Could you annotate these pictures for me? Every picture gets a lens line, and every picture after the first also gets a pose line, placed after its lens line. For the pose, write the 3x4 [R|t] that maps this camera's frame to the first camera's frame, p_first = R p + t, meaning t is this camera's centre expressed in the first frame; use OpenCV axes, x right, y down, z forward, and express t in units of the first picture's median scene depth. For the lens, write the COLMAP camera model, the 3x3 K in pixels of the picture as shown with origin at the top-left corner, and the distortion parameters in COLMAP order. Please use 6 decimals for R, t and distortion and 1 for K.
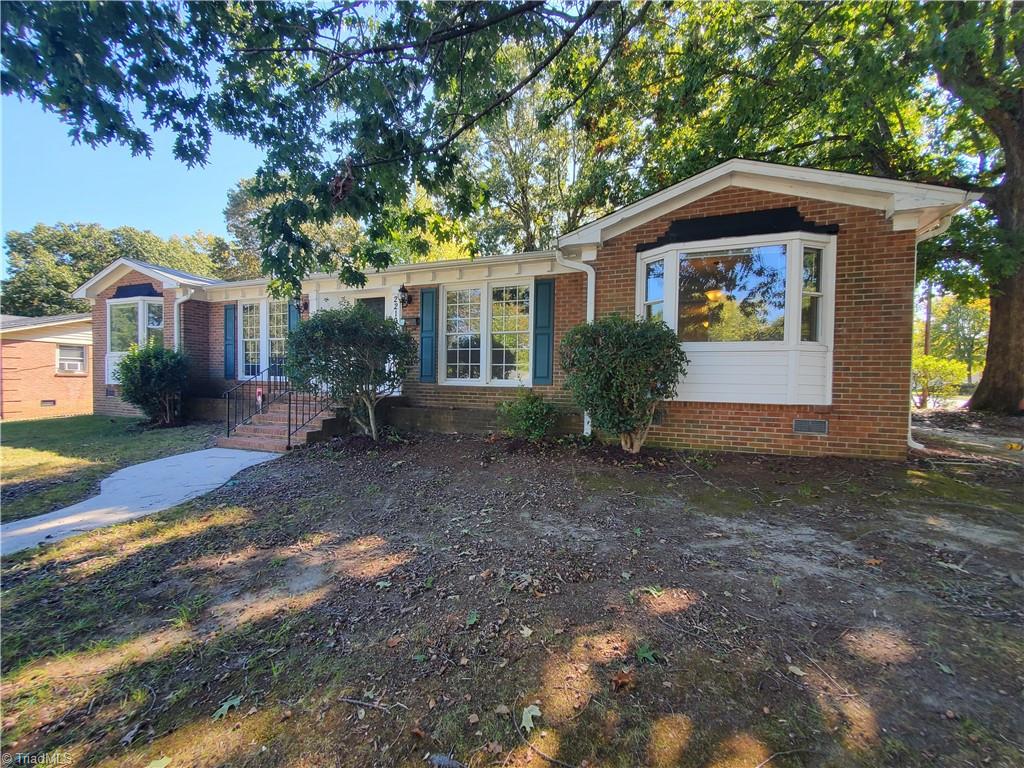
lens RADIAL K [[406.4, 0, 511.3], [0, 406.4, 381.0], [0, 0, 1]] dist [-0.001625, -0.001378]
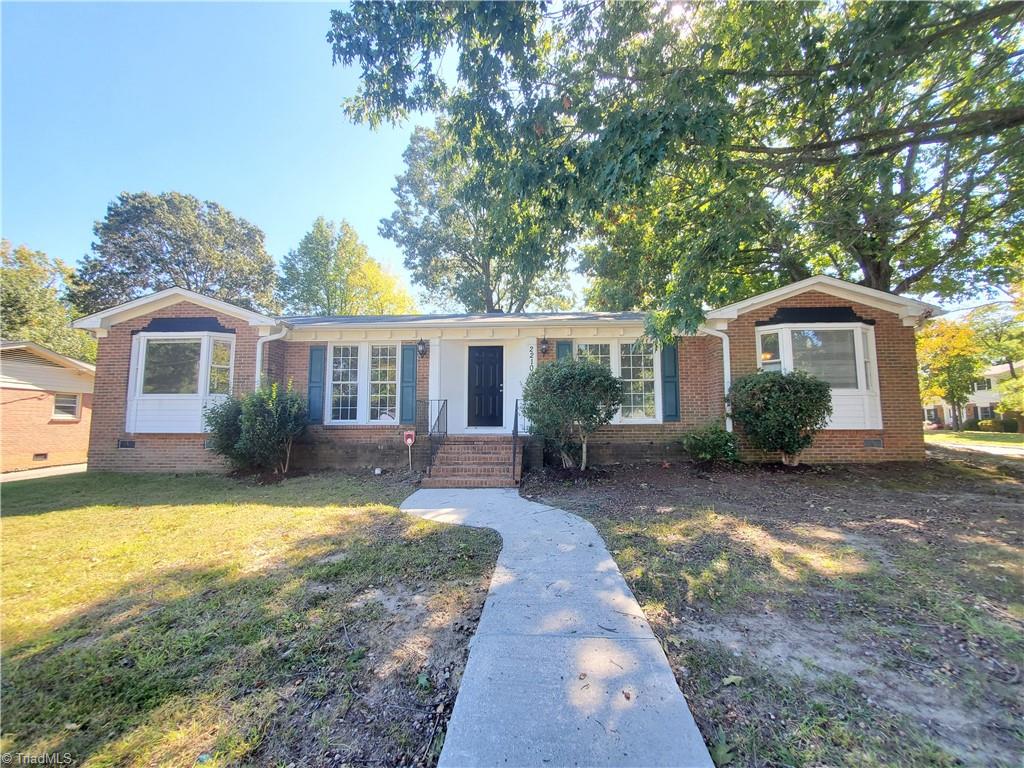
lens RADIAL K [[406.4, 0, 515.6], [0, 406.4, 381.9], [0, 0, 1]] dist [-0.001625, -0.001378]
pose [[0.948163, 0.015642, 0.317398, -0.991745], [0.019555, 0.994023, -0.107403, 0.015383], [-0.317181, 0.108043, 0.942190, -0.065102]]
